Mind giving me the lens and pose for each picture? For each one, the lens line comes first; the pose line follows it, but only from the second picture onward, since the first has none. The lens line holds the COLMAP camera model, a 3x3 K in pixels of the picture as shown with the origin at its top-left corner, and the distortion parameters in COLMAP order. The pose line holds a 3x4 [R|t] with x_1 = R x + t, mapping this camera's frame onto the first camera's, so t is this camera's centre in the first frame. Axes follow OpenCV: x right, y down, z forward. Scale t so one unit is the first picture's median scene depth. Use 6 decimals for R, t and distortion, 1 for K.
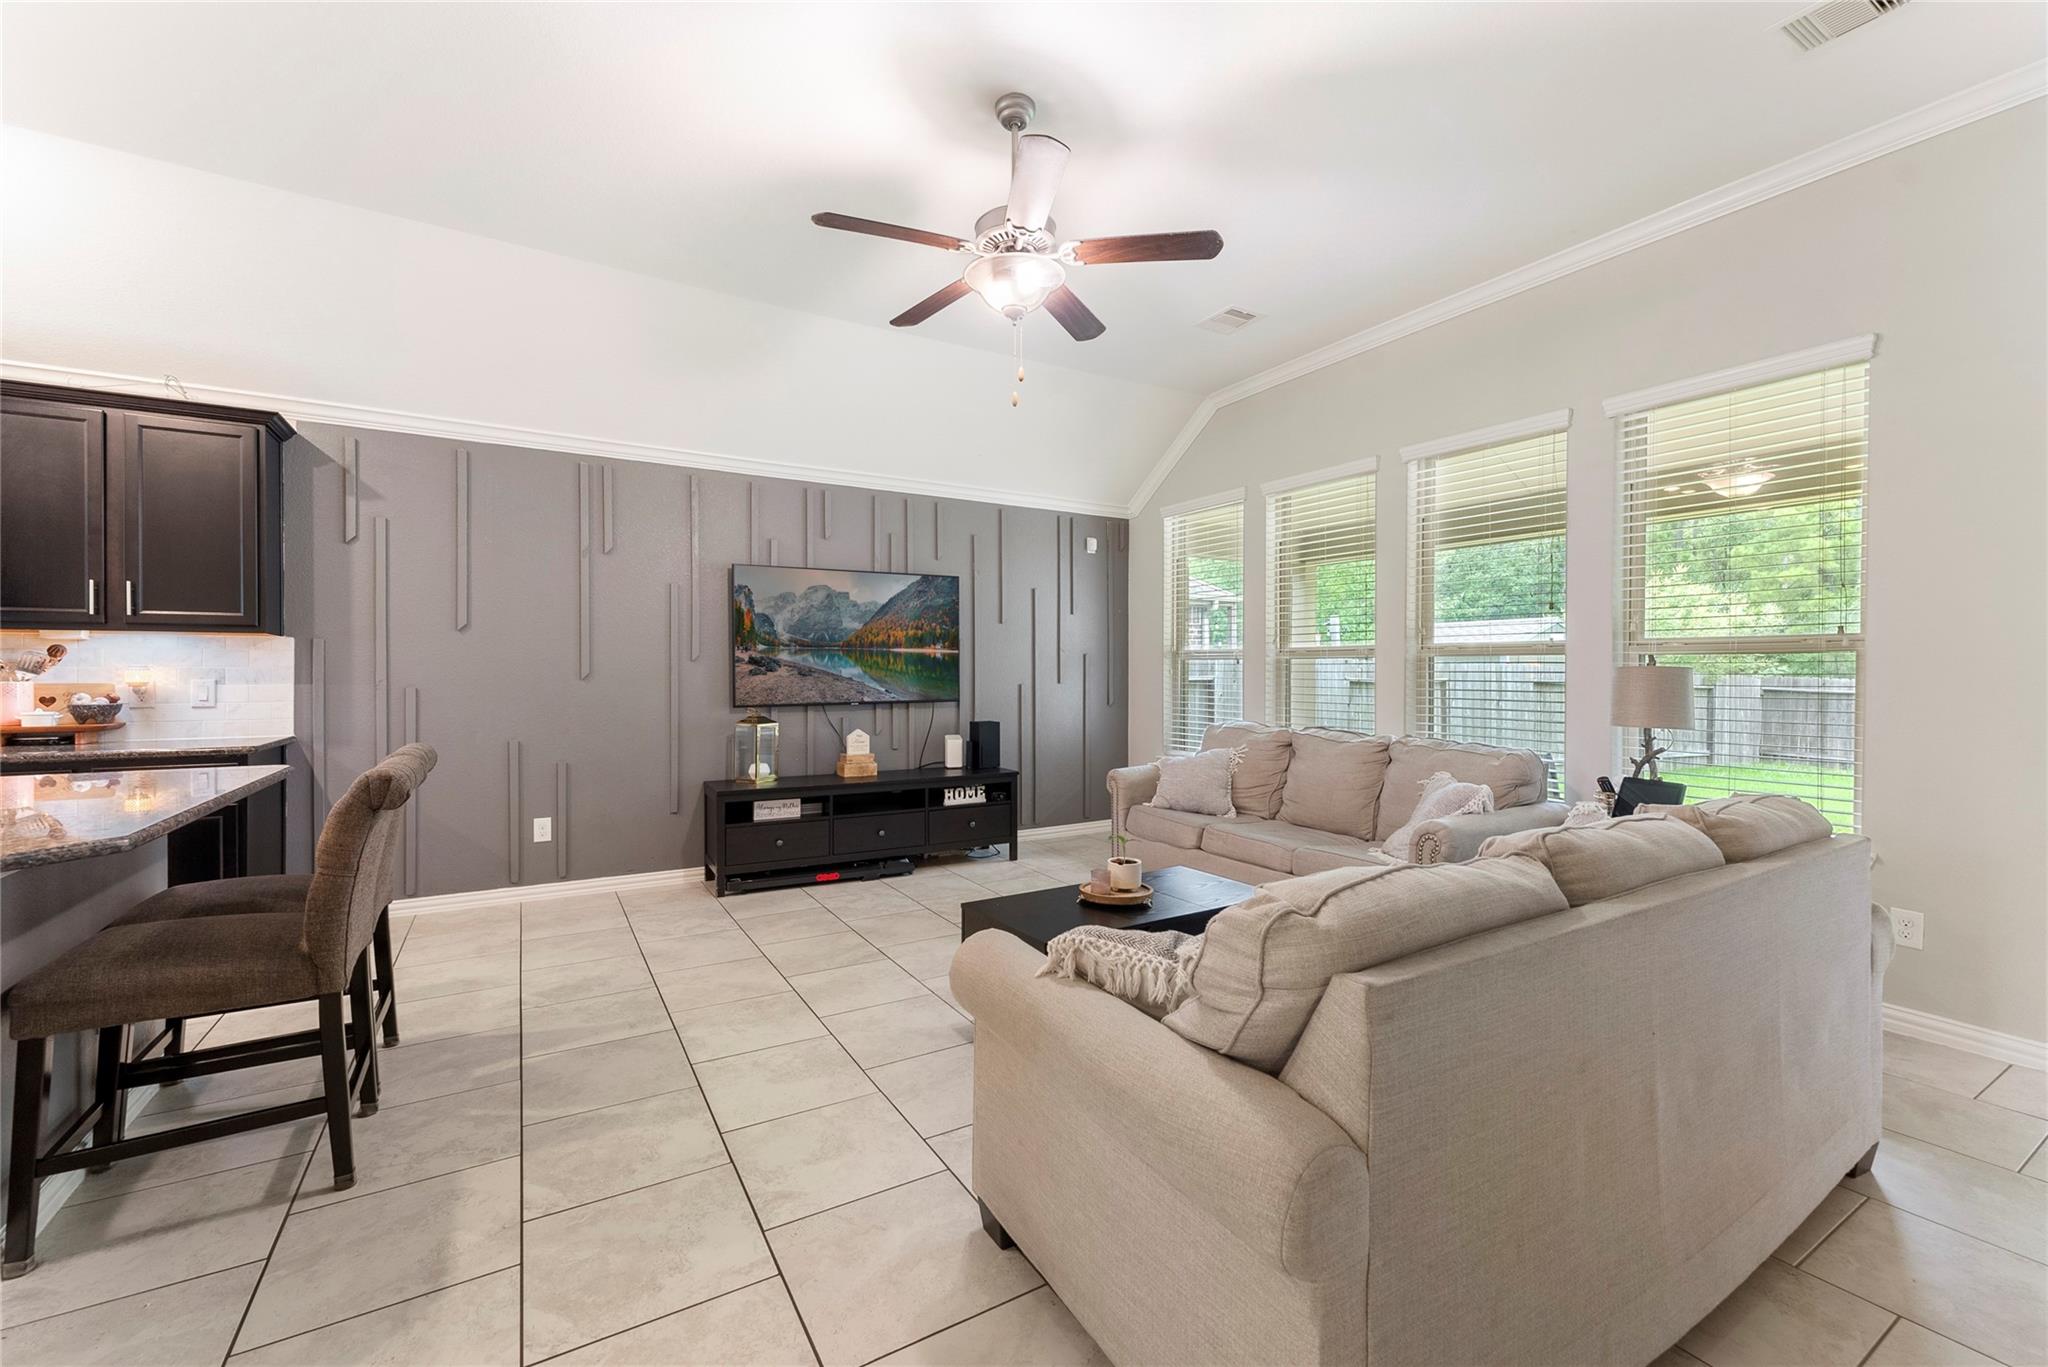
lens RADIAL K [[836.5, 0, 1026.2], [0, 836.5, 676.7], [0, 0, 1]] dist [0.000332, 0.000046]
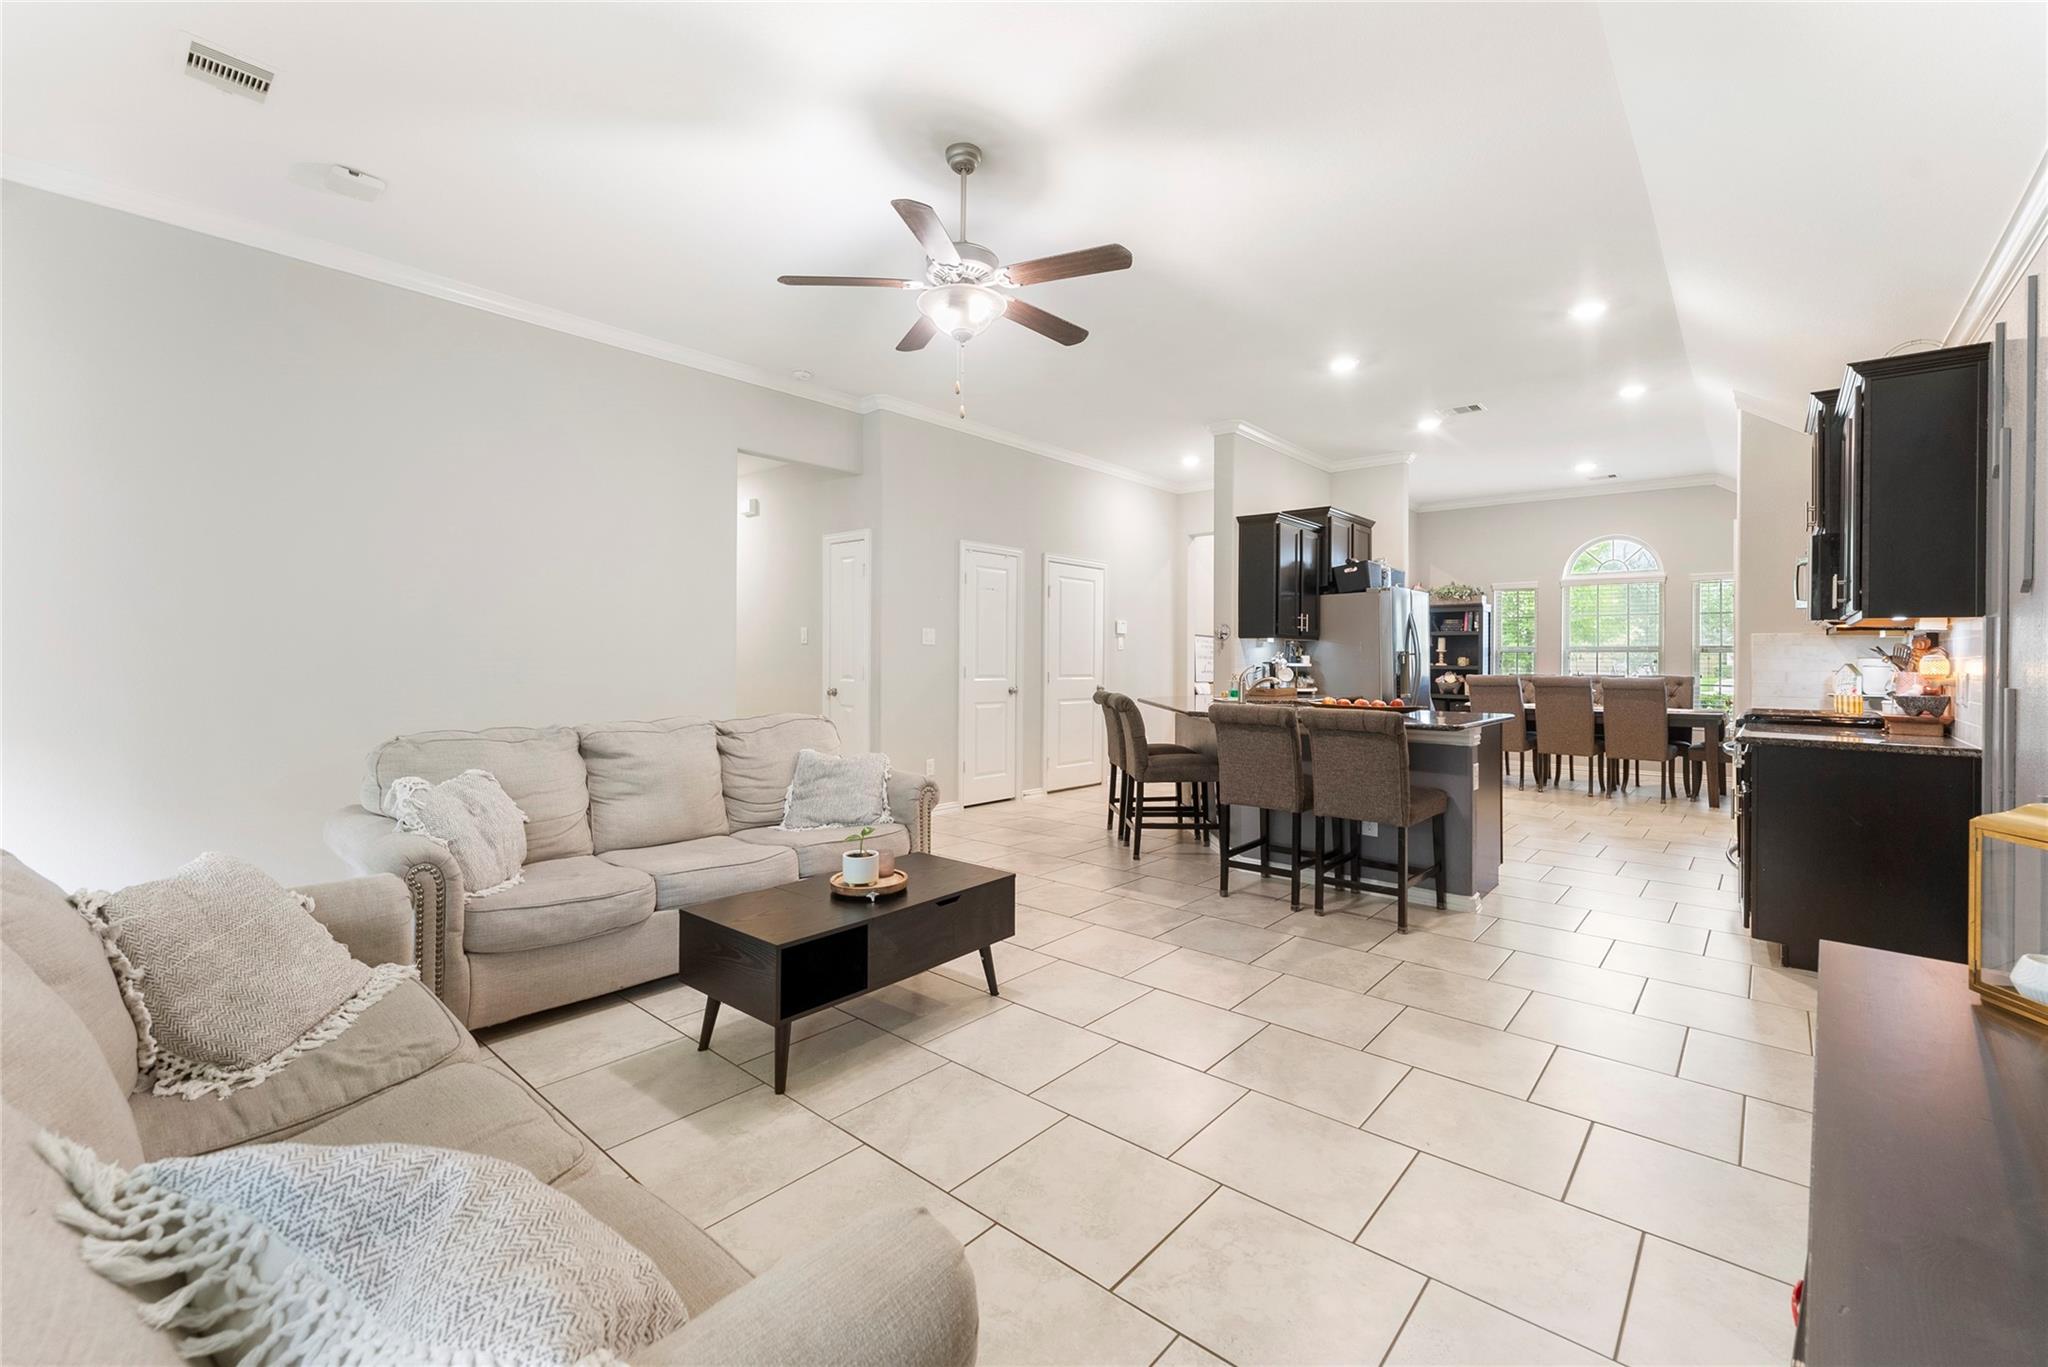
lens RADIAL K [[856.2, 0, 1011.7], [0, 856.2, 655.1], [0, 0, 1]] dist [-0.000107, -0.000168]
pose [[-0.955908, -0.008704, -0.293537, 0.184402], [-0.010846, 0.999925, 0.005672, -0.010456], [0.293465, 0.008606, -0.955931, 1.486120]]
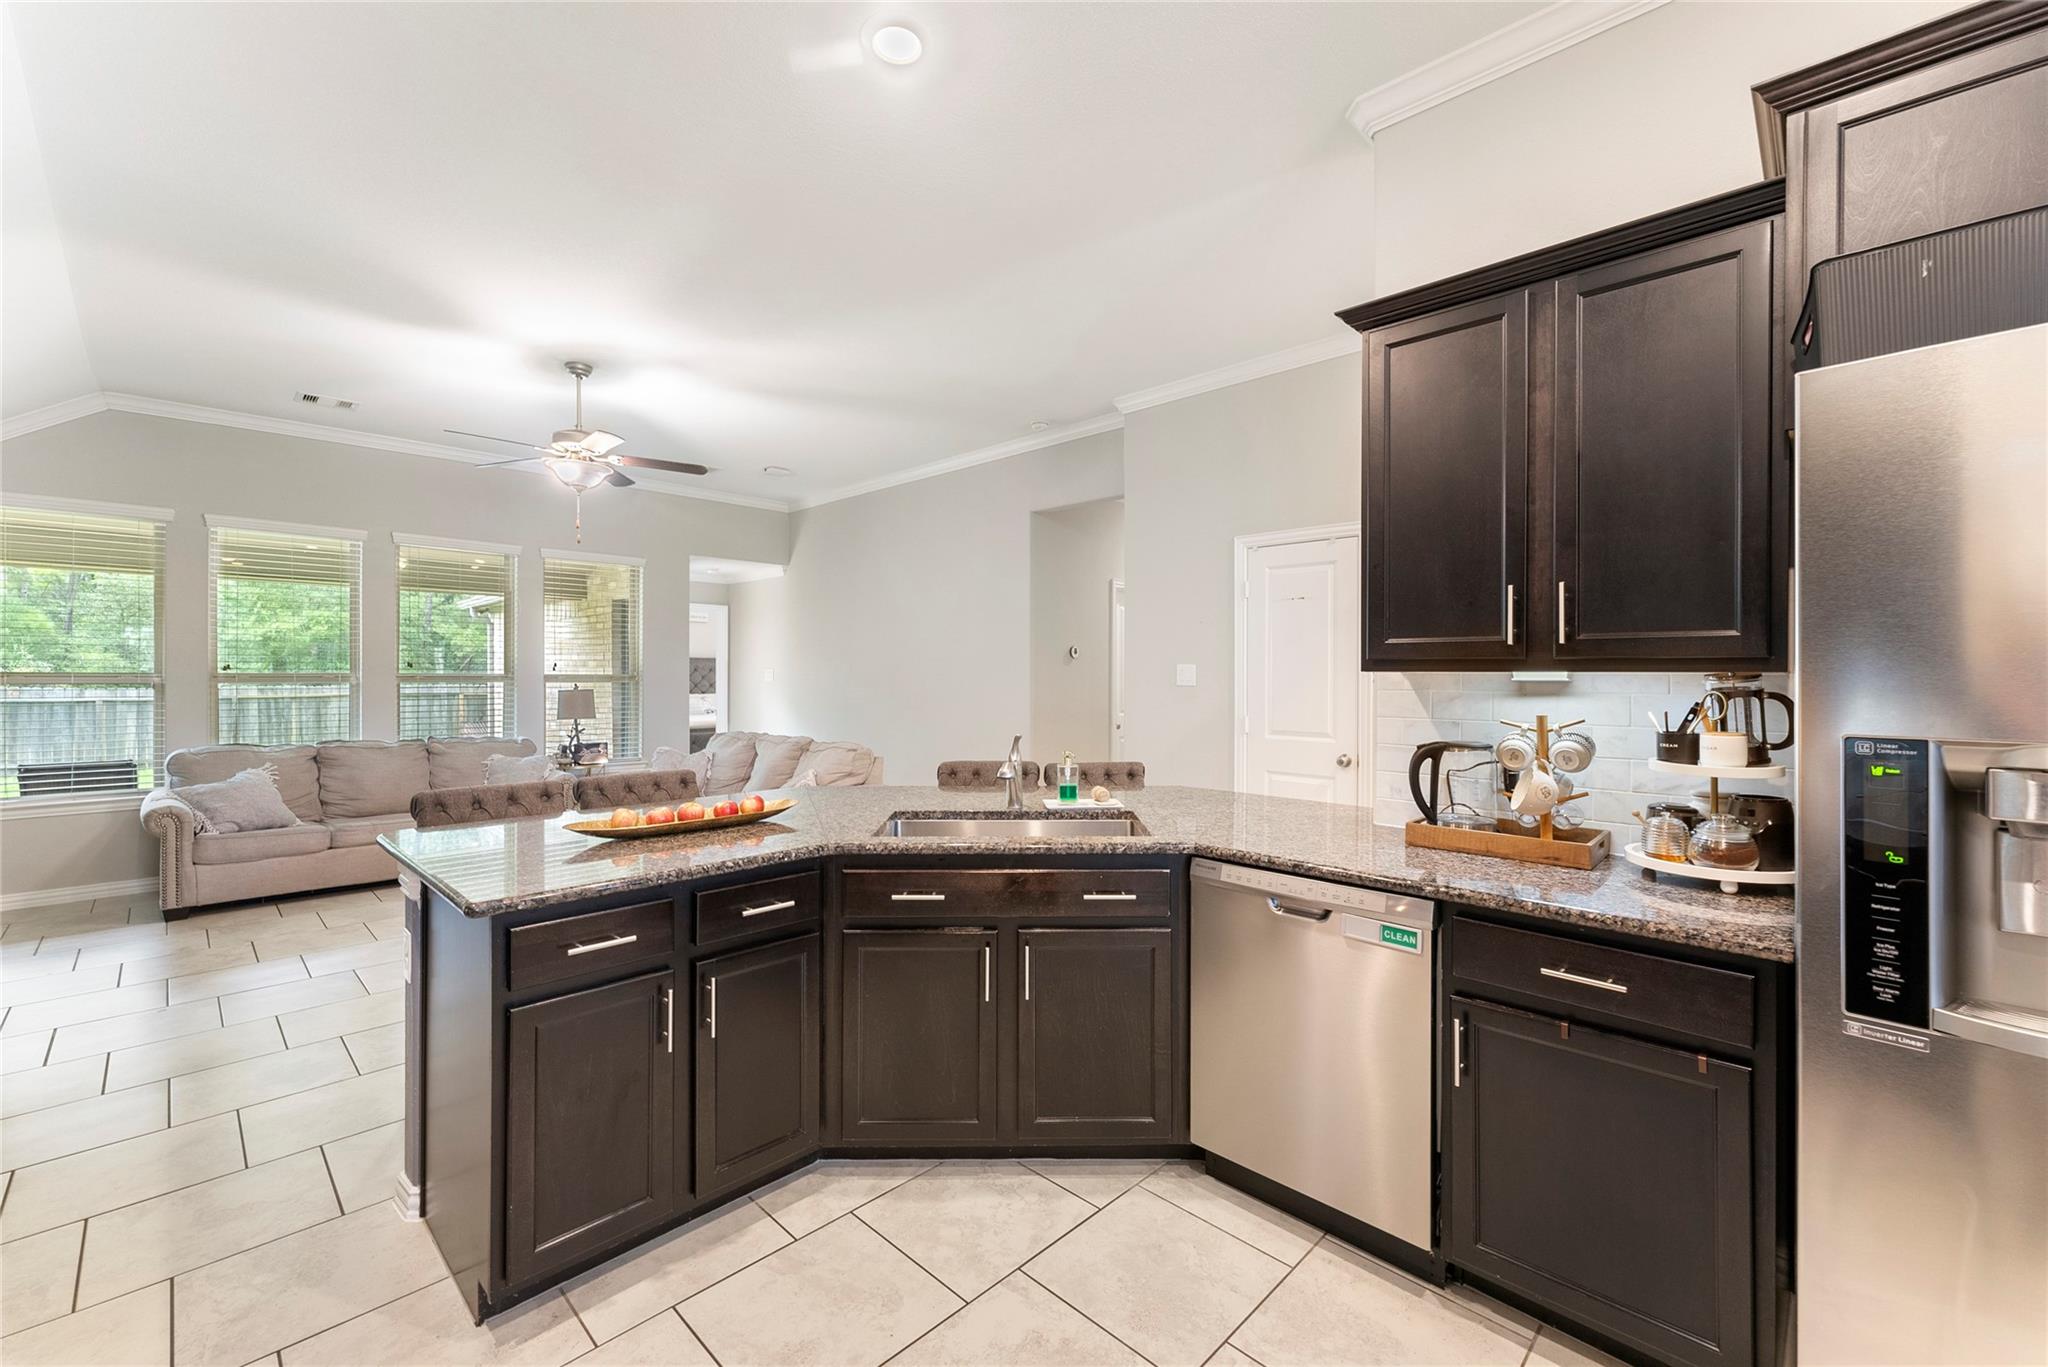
lens RADIAL K [[836.5, 0, 1026.2], [0, 836.5, 676.7], [0, 0, 1]] dist [0.000332, 0.000046]
pose [[-0.250557, -0.002772, 0.968098, -1.302228], [0.004550, 0.999981, 0.004041, -0.039981], [-0.968091, 0.005417, -0.250540, 0.386194]]
